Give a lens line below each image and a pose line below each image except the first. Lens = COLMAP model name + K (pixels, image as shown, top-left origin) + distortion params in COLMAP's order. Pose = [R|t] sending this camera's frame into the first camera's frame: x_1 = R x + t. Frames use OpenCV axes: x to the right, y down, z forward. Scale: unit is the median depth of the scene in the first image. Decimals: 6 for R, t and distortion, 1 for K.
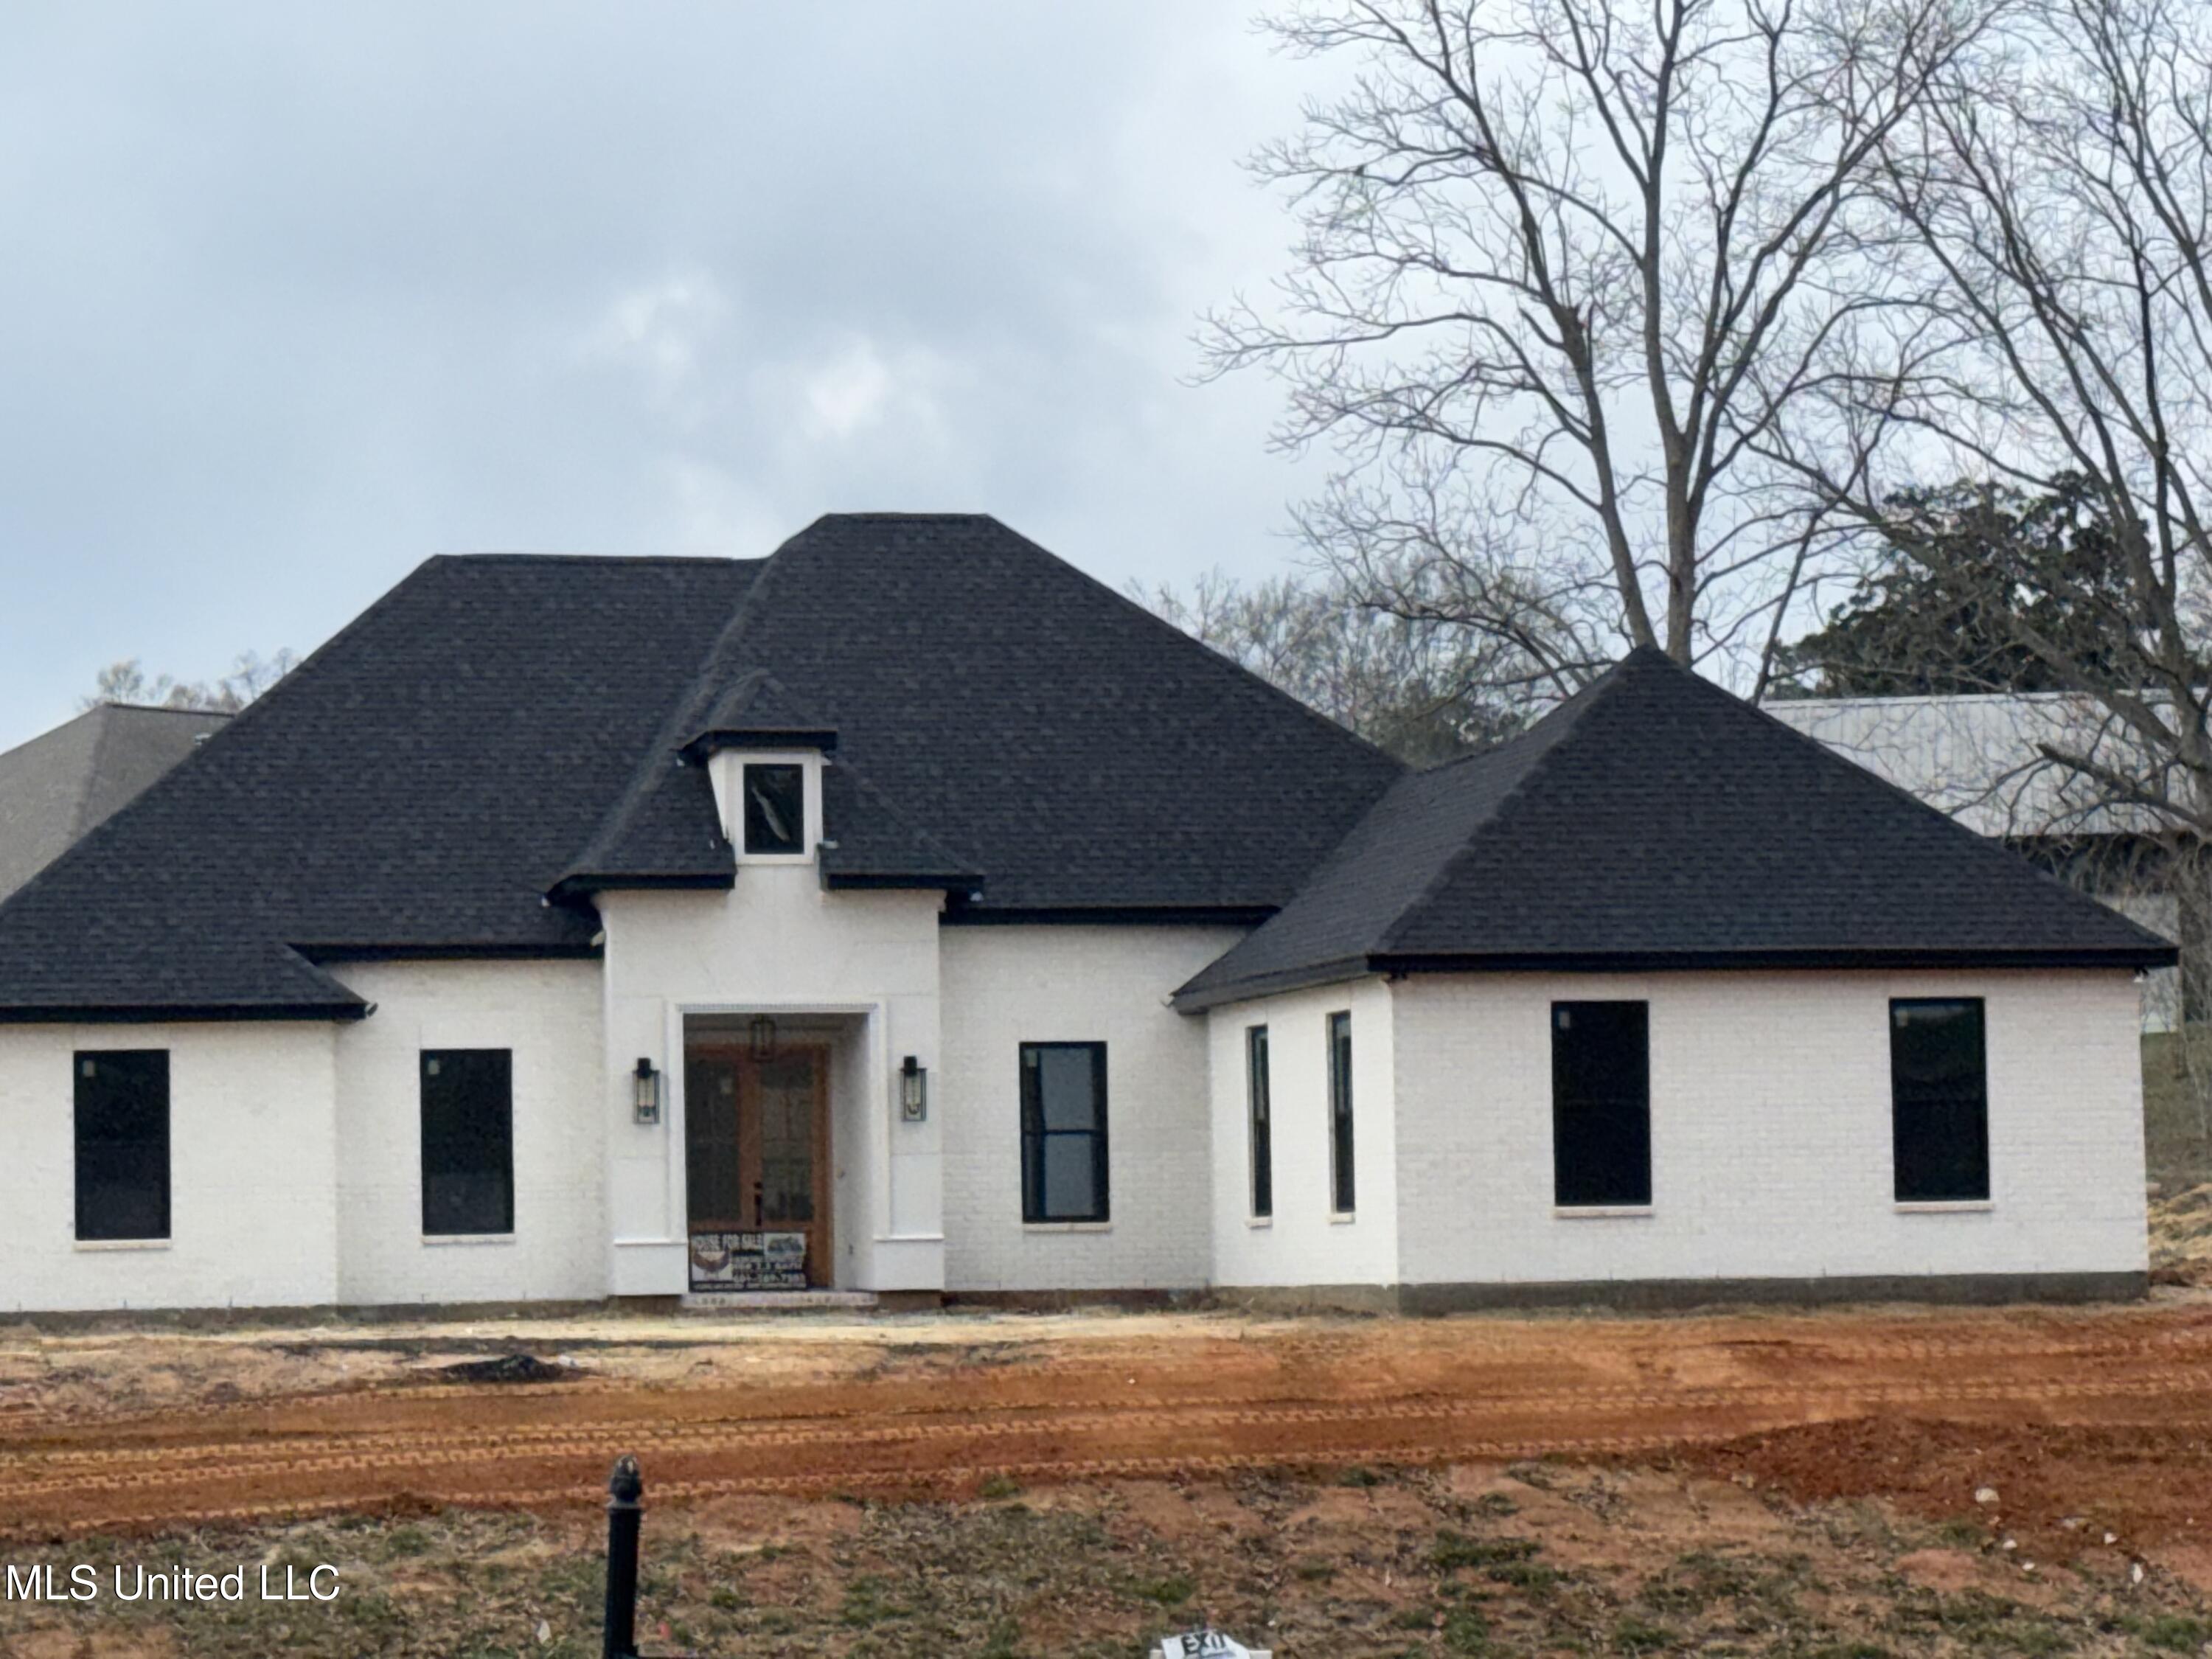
lens RADIAL K [[6621.1, 0, 962.2], [0, 6621.1, 799.5], [0, 0, 1]] dist [0.086511, -0.208342]
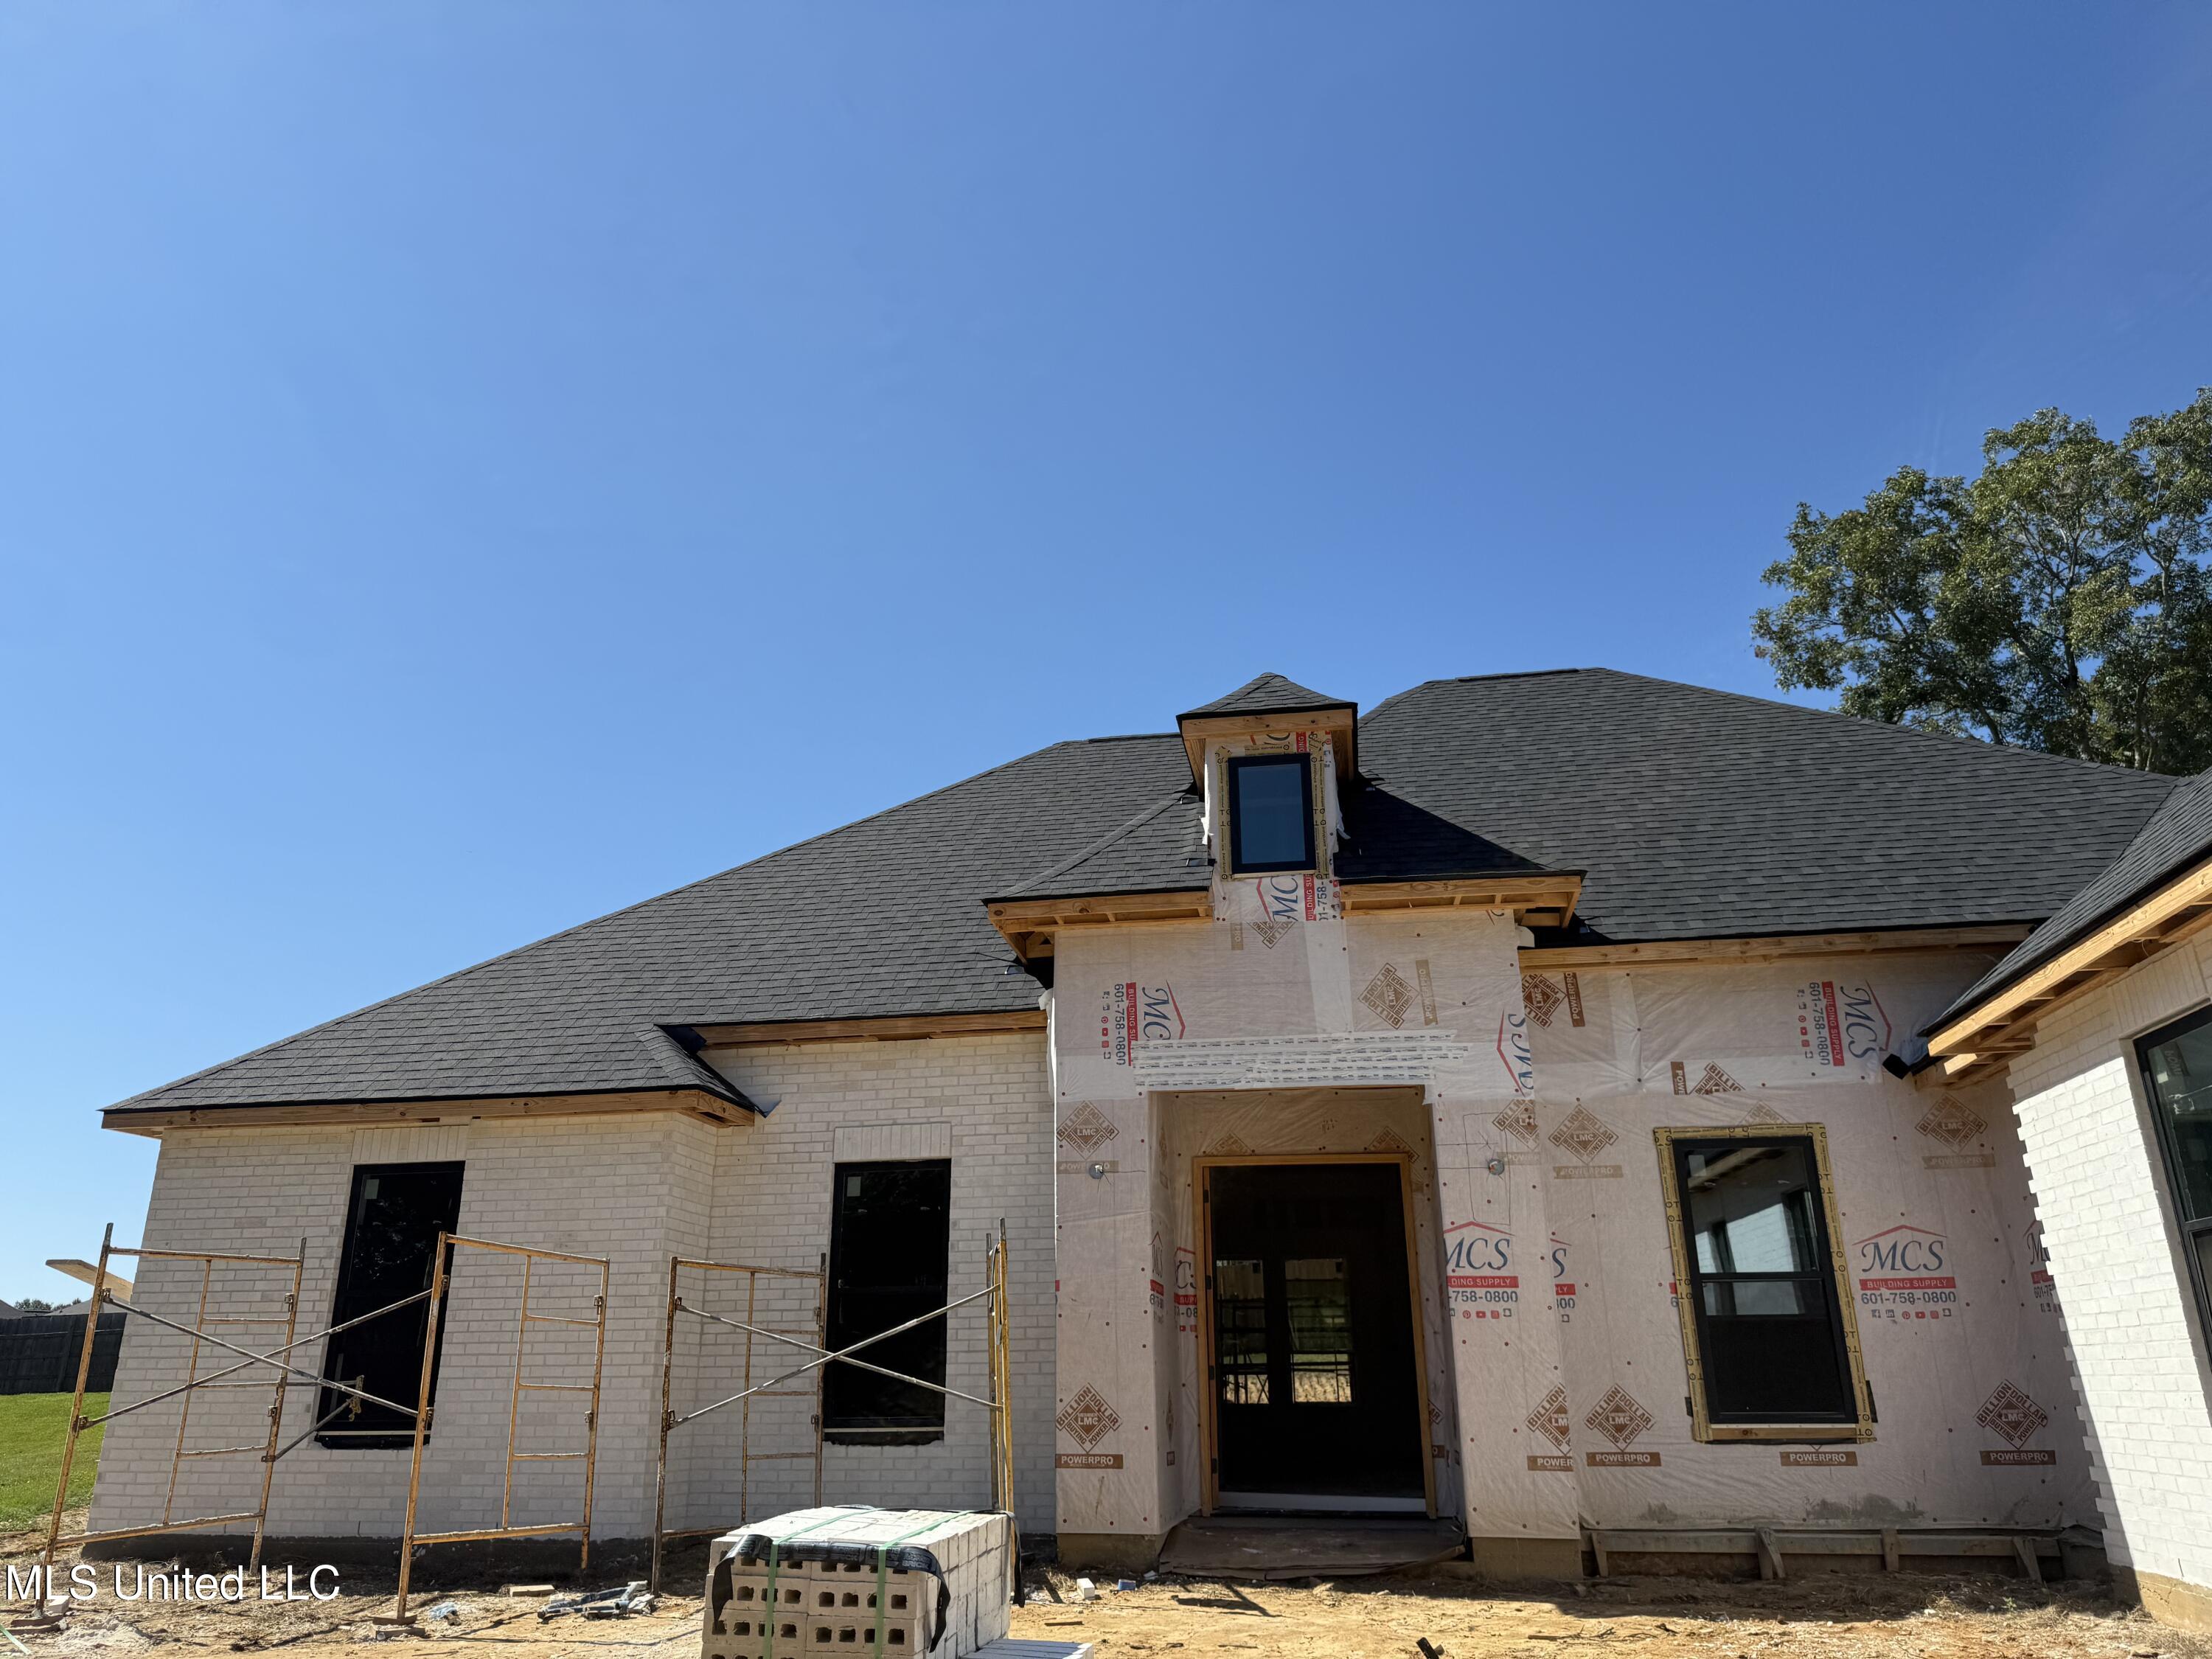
lens RADIAL K [[1546.9, 0, 1106.0], [0, 1546.9, 829.5], [0, 0, 1]] dist [0.084572, -0.001437]
pose [[0.939112, -0.107694, -0.326300, 0.009993], [0.017596, 0.963442, -0.267339, 0.049211], [0.343162, 0.245319, 0.906674, 0.837758]]
